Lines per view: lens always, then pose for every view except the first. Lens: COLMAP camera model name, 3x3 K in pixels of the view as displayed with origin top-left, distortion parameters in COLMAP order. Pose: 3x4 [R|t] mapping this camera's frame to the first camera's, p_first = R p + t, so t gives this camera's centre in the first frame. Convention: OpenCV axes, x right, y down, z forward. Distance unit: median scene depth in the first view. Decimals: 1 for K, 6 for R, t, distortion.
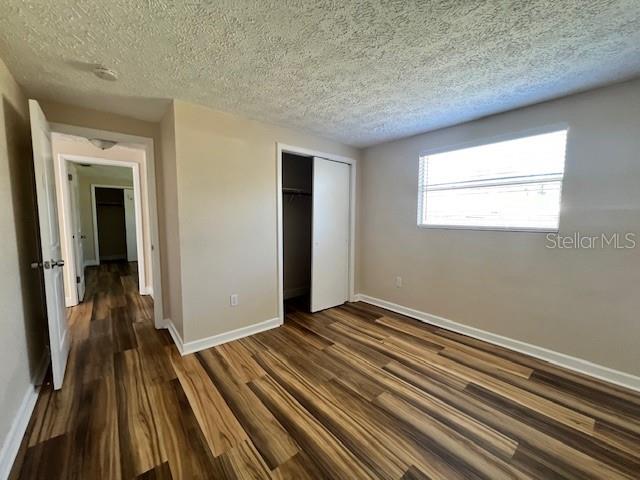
lens RADIAL K [[256.8, 0, 318.7], [0, 256.8, 236.9], [0, 0, 1]] dist [0.003425, -0.000379]
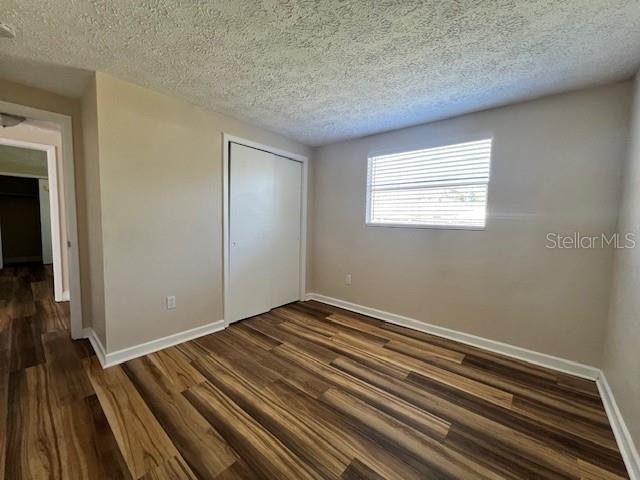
lens RADIAL K [[256.8, 0, 318.2], [0, 256.8, 237.1], [0, 0, 1]] dist [0.003425, -0.000379]
pose [[0.985791, 0.005902, 0.167873, 0.034183], [-0.004645, 0.999958, -0.007880, 0.027198], [-0.167913, 0.006989, 0.985777, 0.024454]]
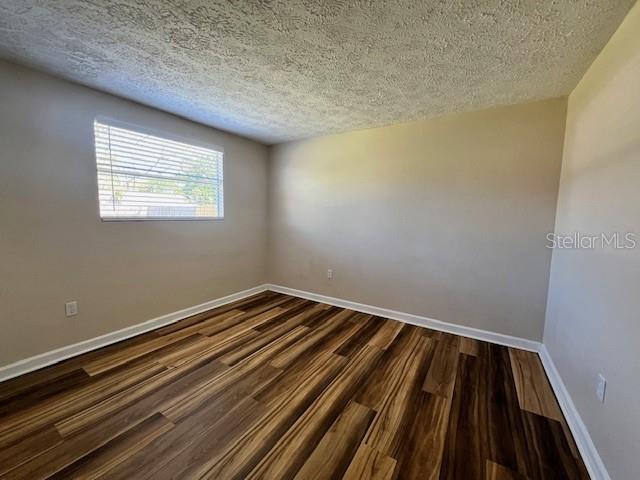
lens RADIAL K [[256.8, 0, 325.4], [0, 256.8, 229.7], [0, 0, 1]] dist [0.003425, -0.000379]
pose [[-0.316628, -0.069926, 0.945969, -0.750973], [0.055153, 0.994235, 0.091955, -0.062007], [-0.946945, 0.081288, -0.310945, 0.953975]]
